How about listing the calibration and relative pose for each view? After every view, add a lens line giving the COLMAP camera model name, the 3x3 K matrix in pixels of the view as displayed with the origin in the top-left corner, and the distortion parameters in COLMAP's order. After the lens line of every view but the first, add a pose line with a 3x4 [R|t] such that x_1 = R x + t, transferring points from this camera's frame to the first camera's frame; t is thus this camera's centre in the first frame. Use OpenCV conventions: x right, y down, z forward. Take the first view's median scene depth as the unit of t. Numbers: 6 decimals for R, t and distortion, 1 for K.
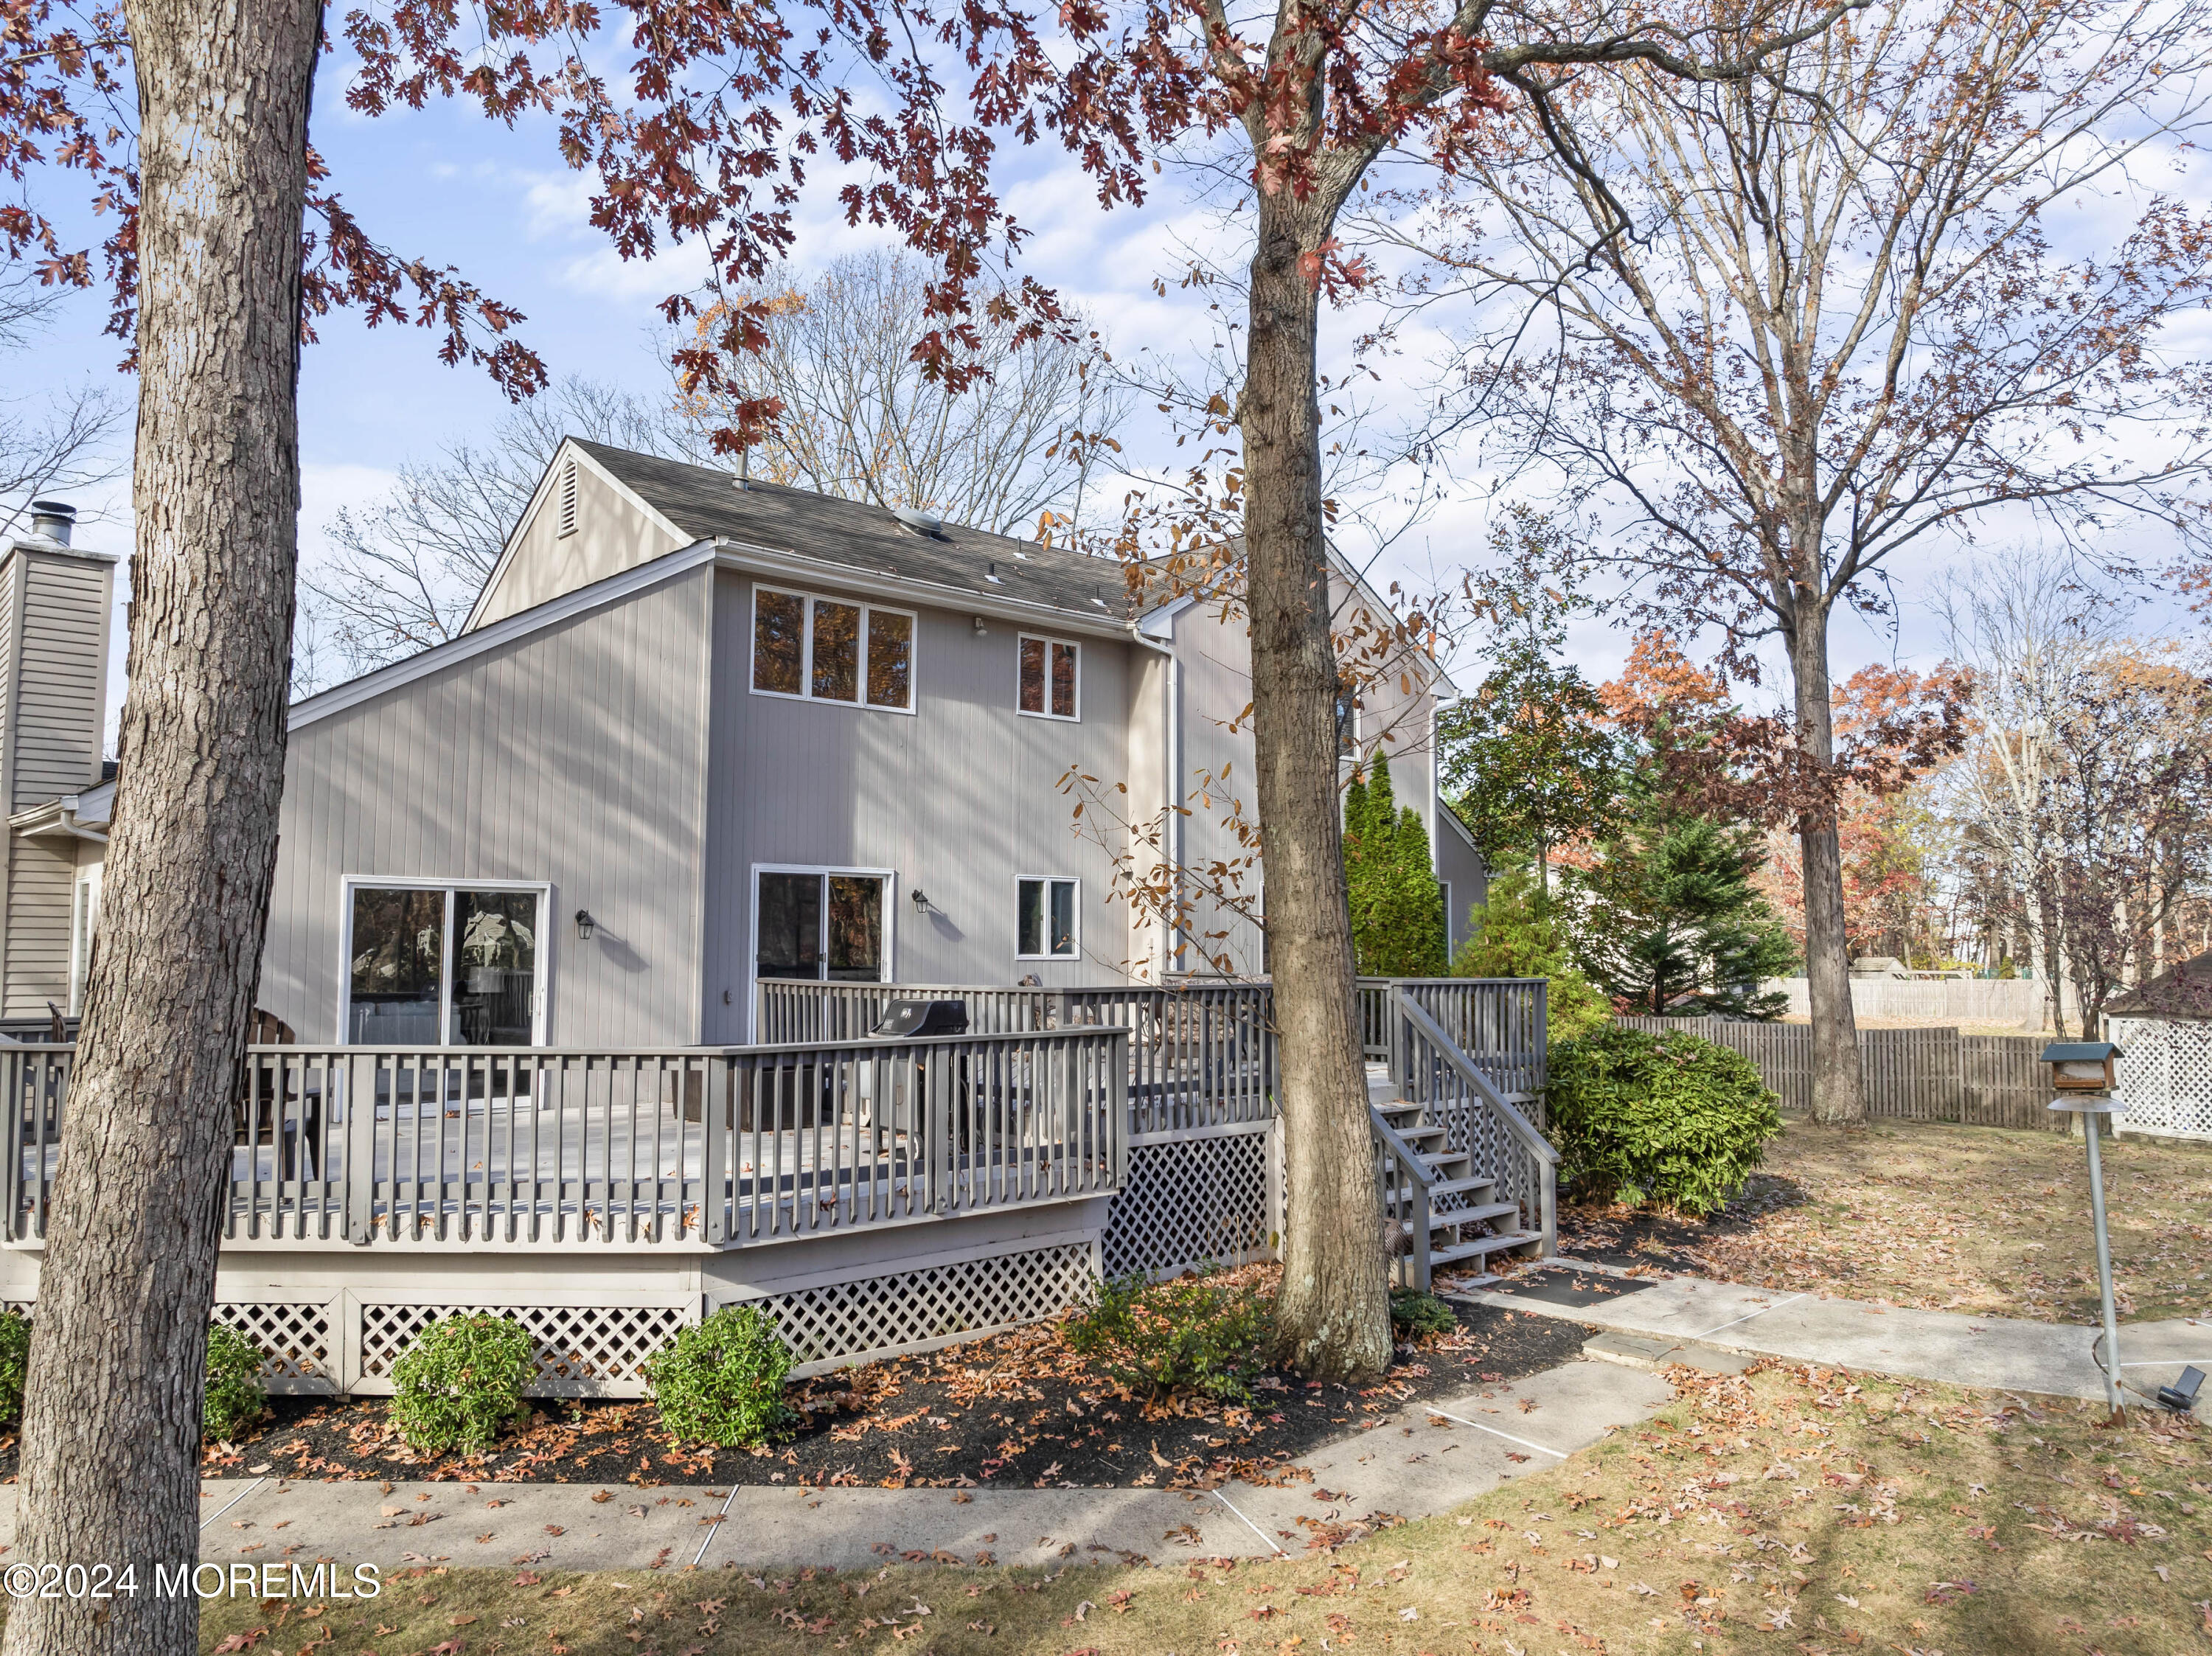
lens RADIAL K [[1569.5, 0, 1094.8], [0, 1569.5, 825.3], [0, 0, 1]] dist [-0.043771, -0.000236]
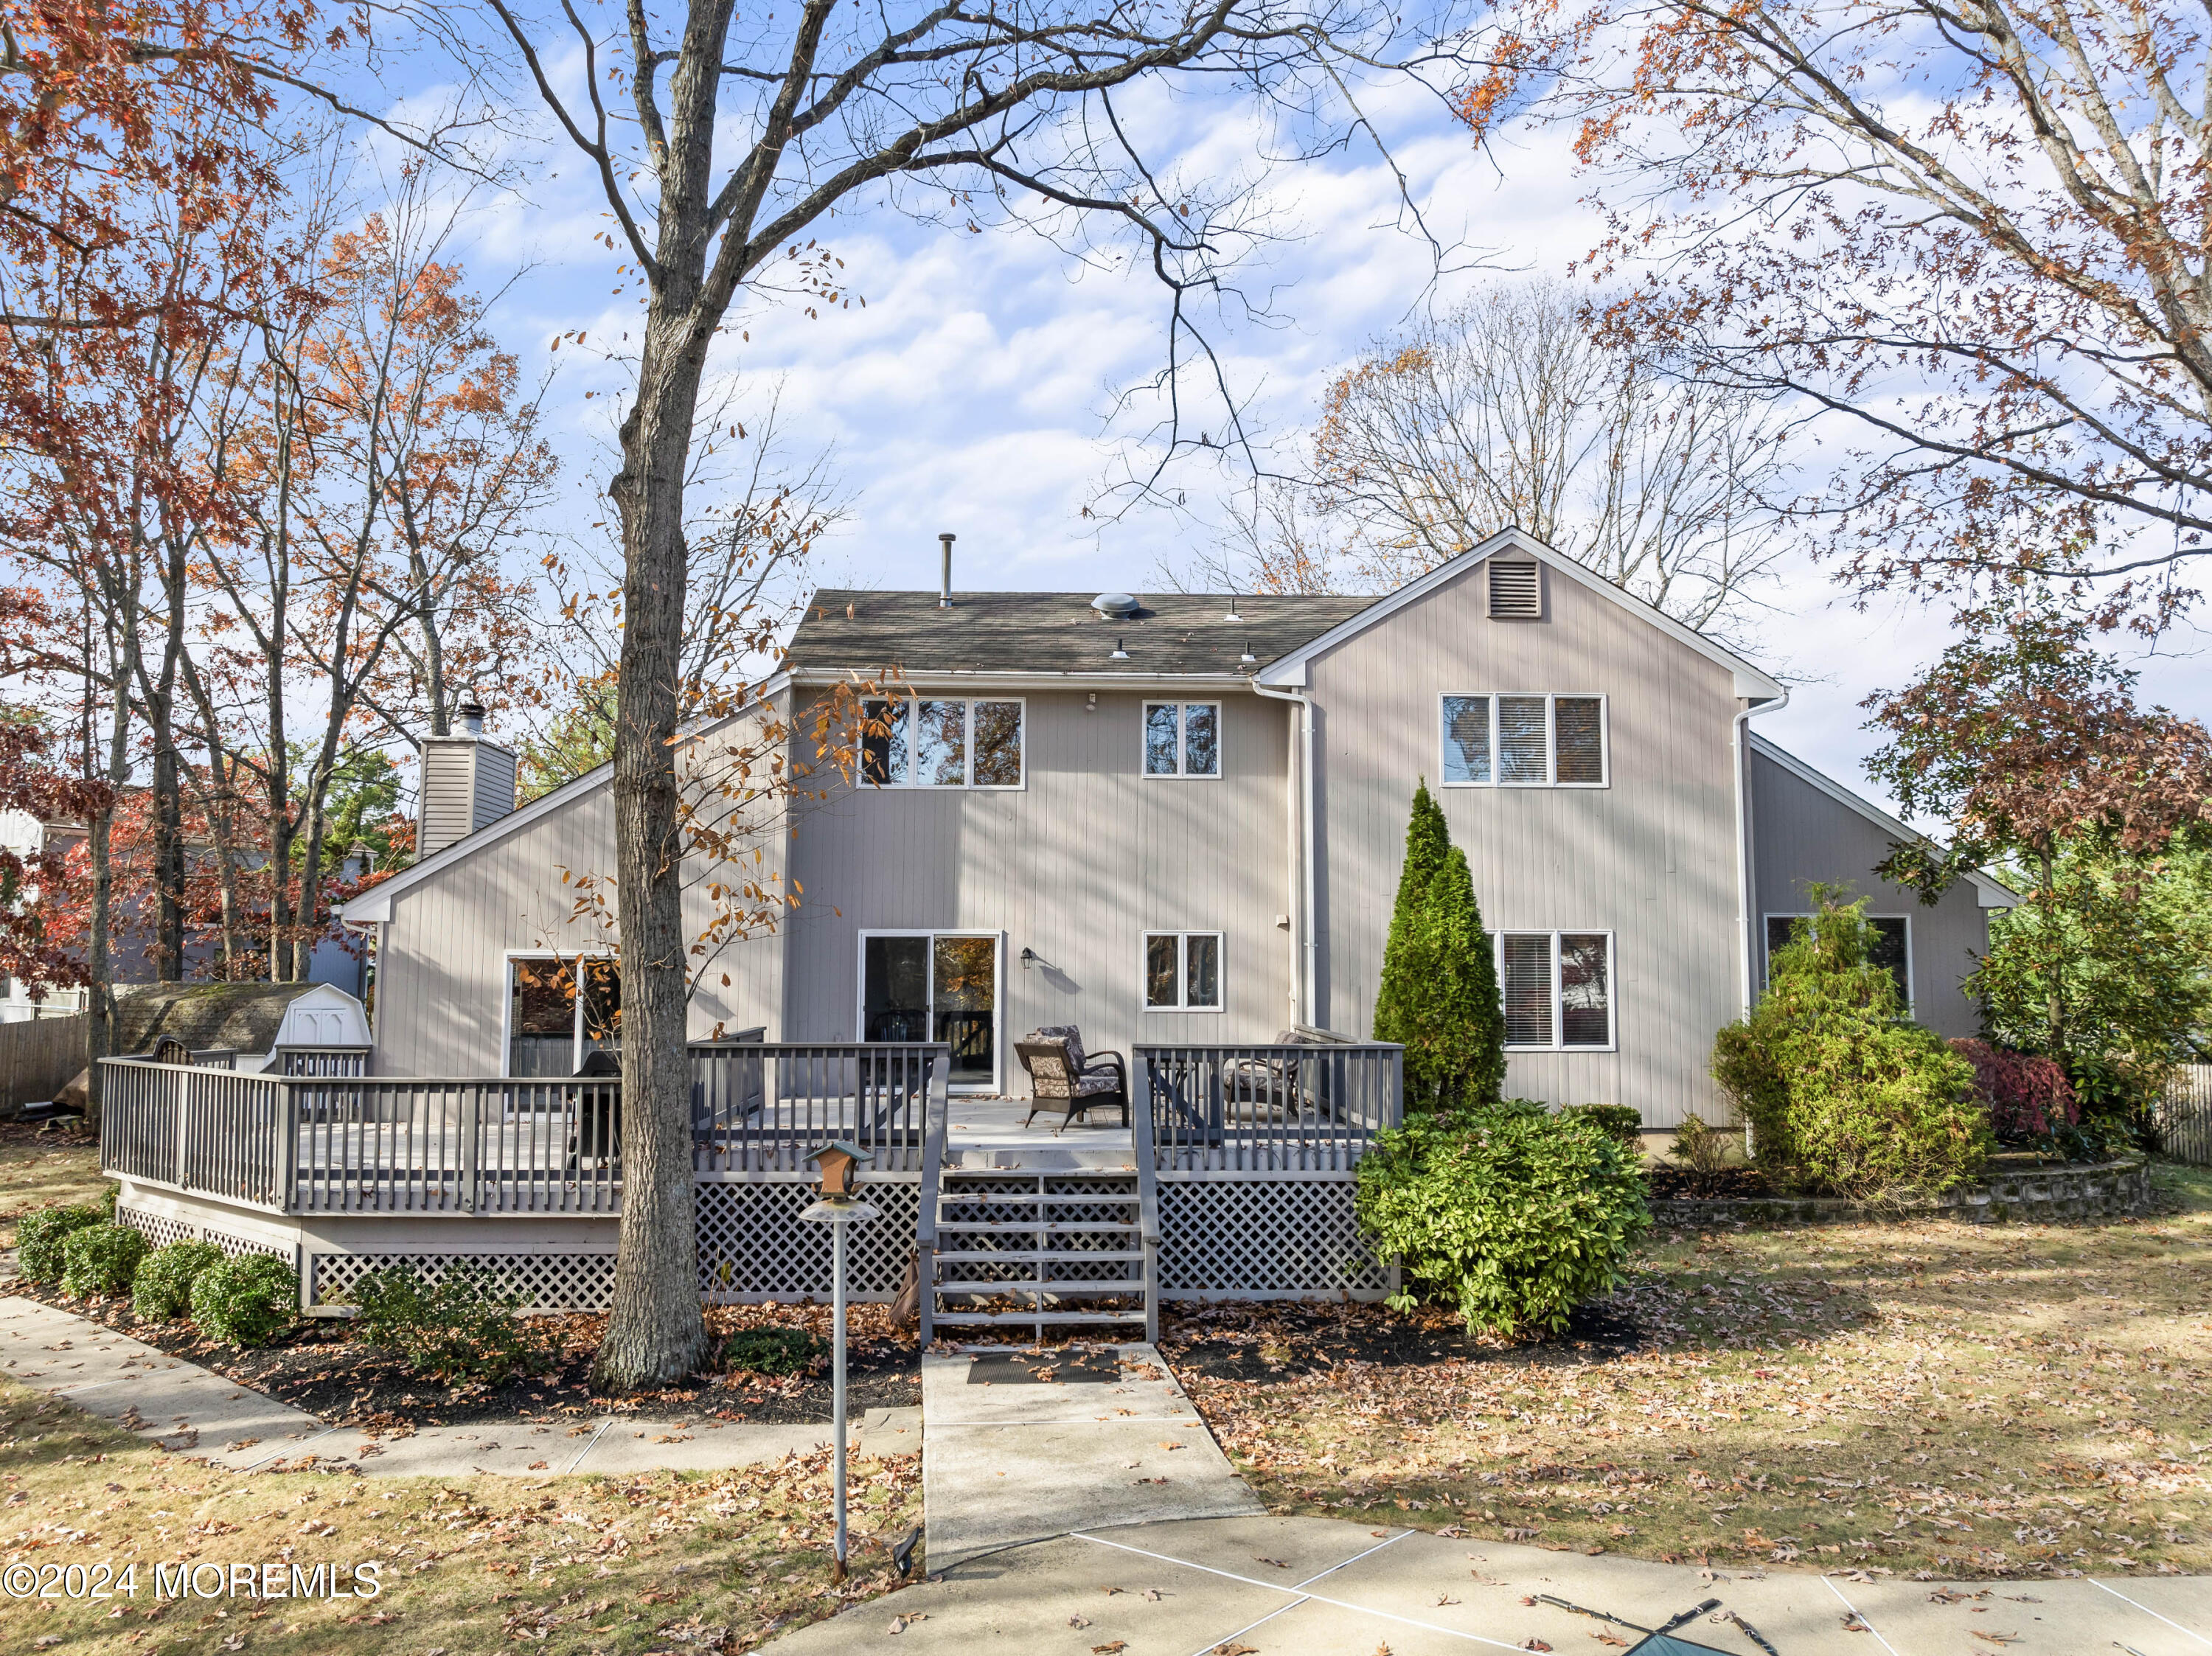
lens RADIAL K [[1569.5, 0, 1105.7], [0, 1569.5, 831.3], [0, 0, 1]] dist [-0.043771, -0.000236]
pose [[0.764996, -0.057647, -0.641450, 0.657936], [0.048515, 0.998314, -0.031858, -0.003297], [0.642205, -0.006748, 0.766503, 0.189313]]
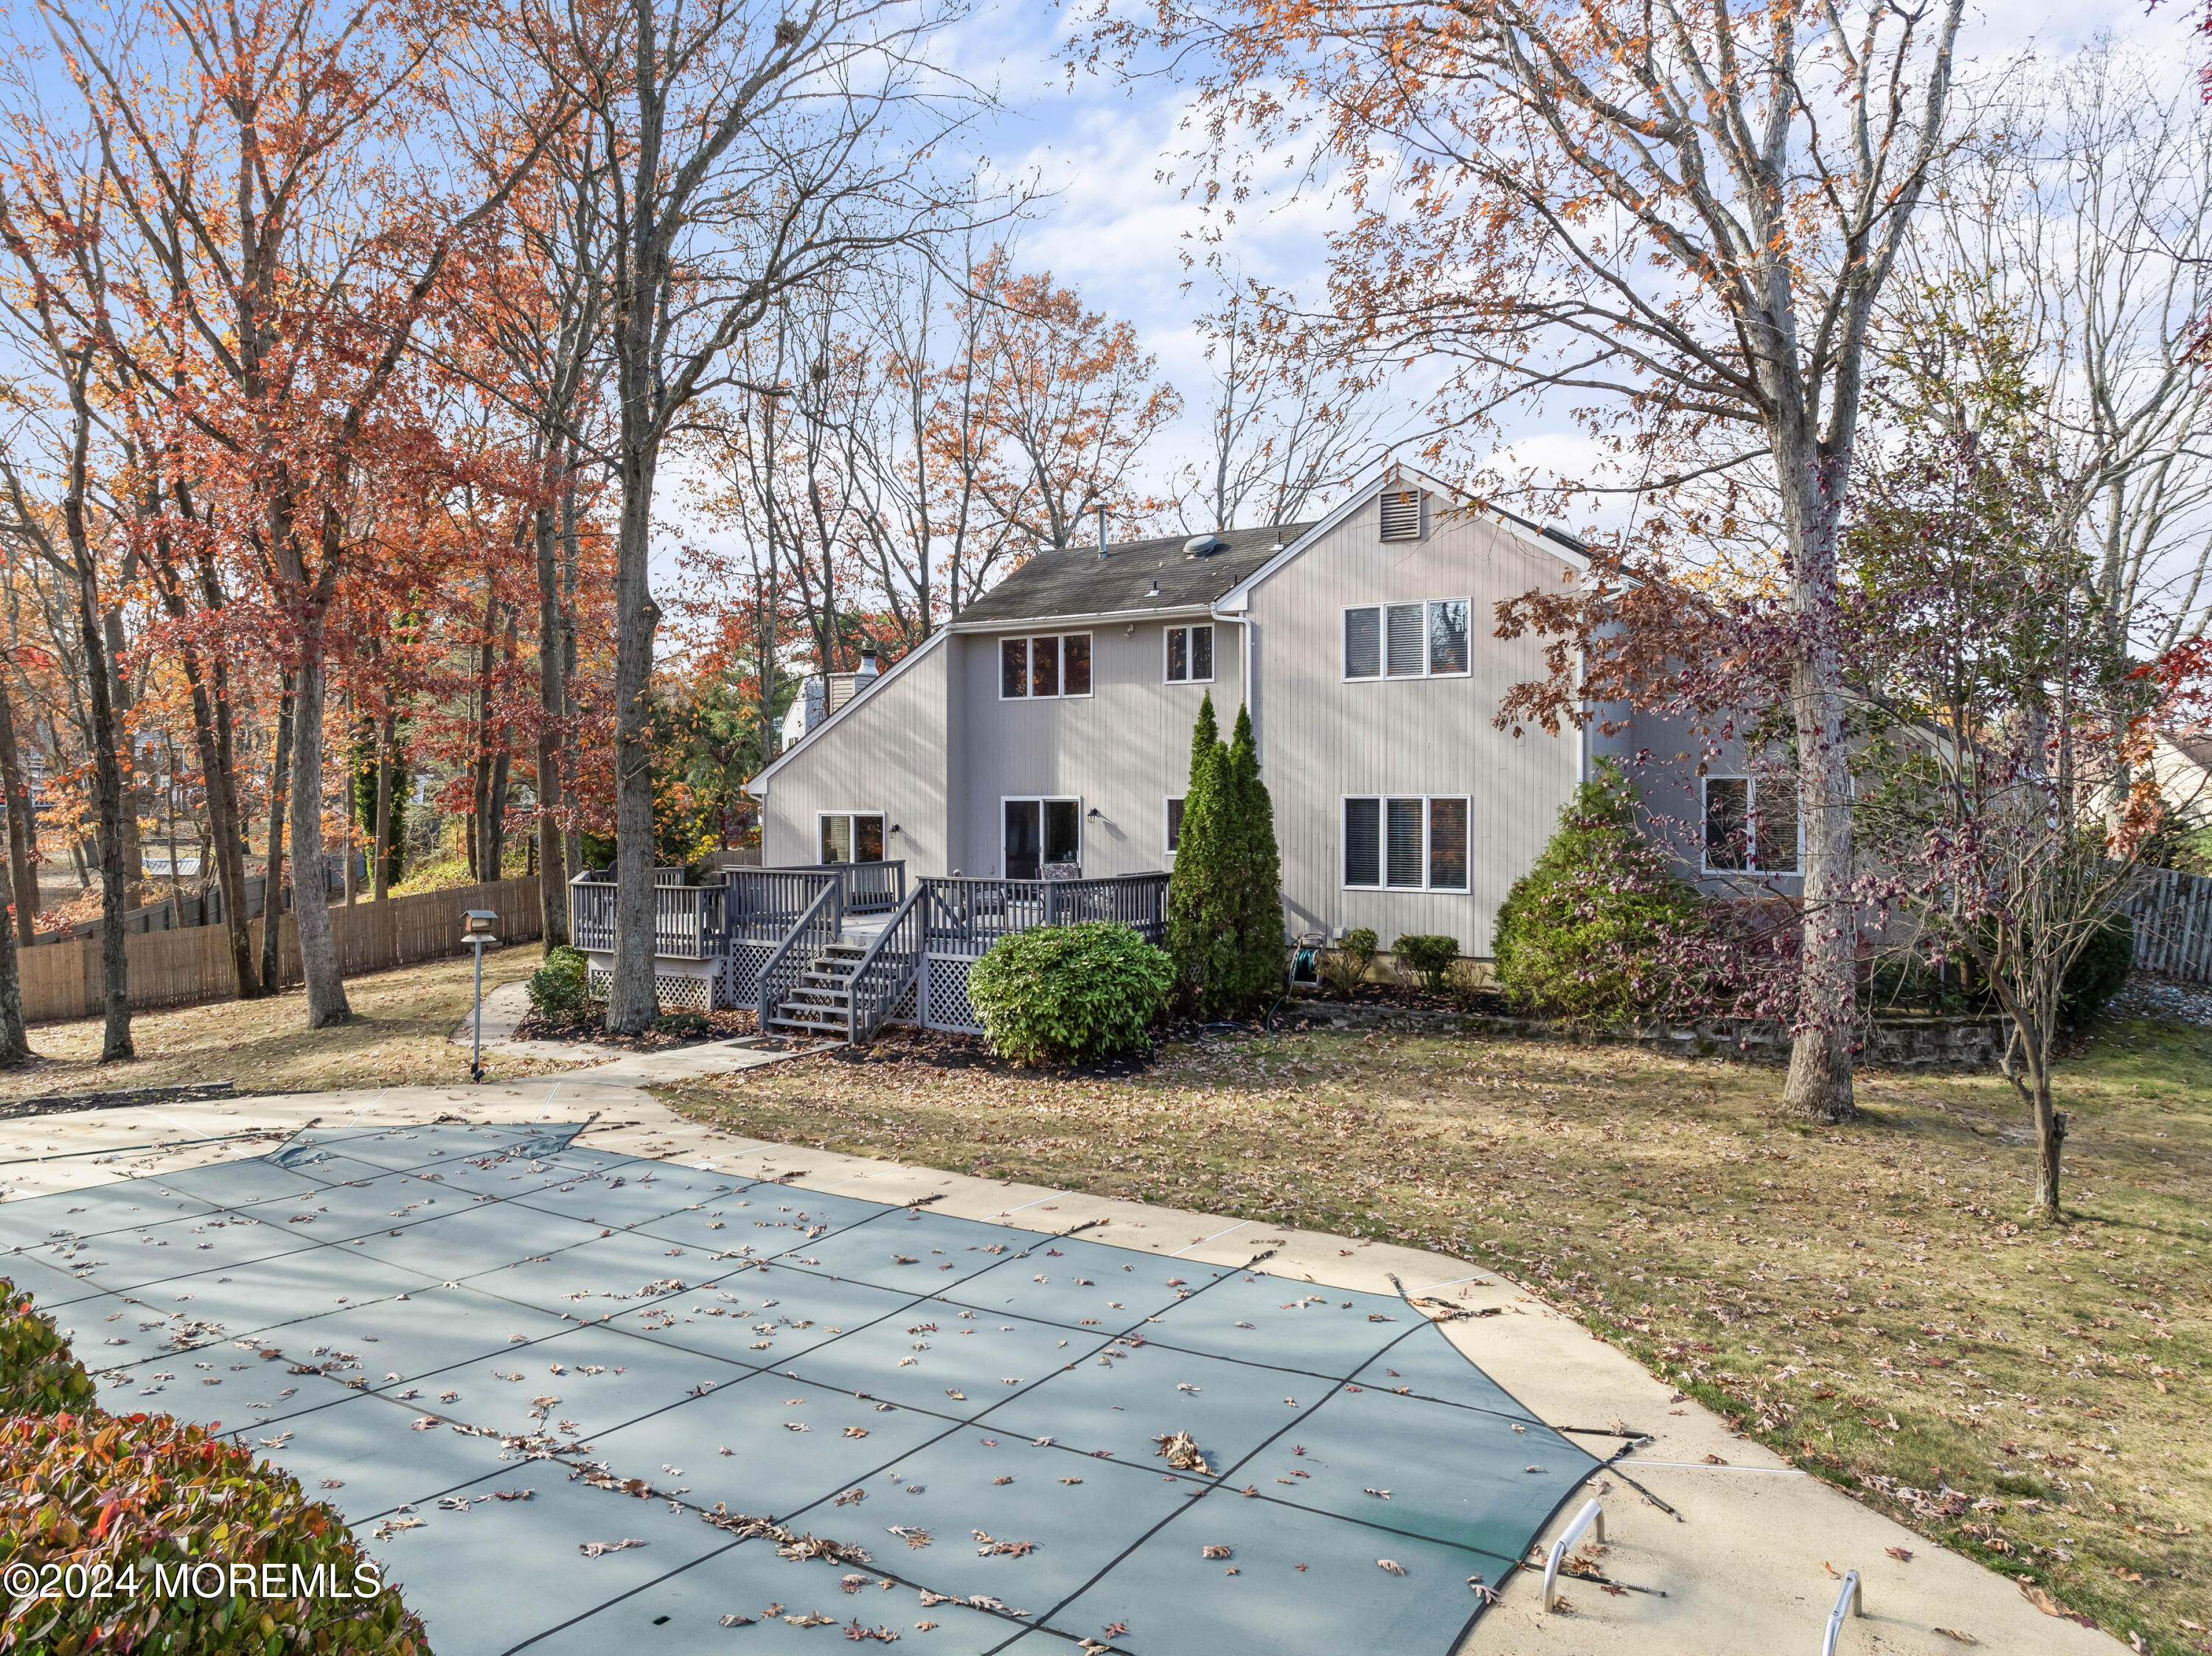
lens RADIAL K [[1569.5, 0, 1104.6], [0, 1569.5, 823.5], [0, 0, 1]] dist [-0.043771, -0.000236]
pose [[0.237021, 0.013384, -0.971412, 1.449654], [0.075475, 0.996629, 0.032148, 0.006194], [0.968568, -0.080937, 0.235212, 0.649539]]
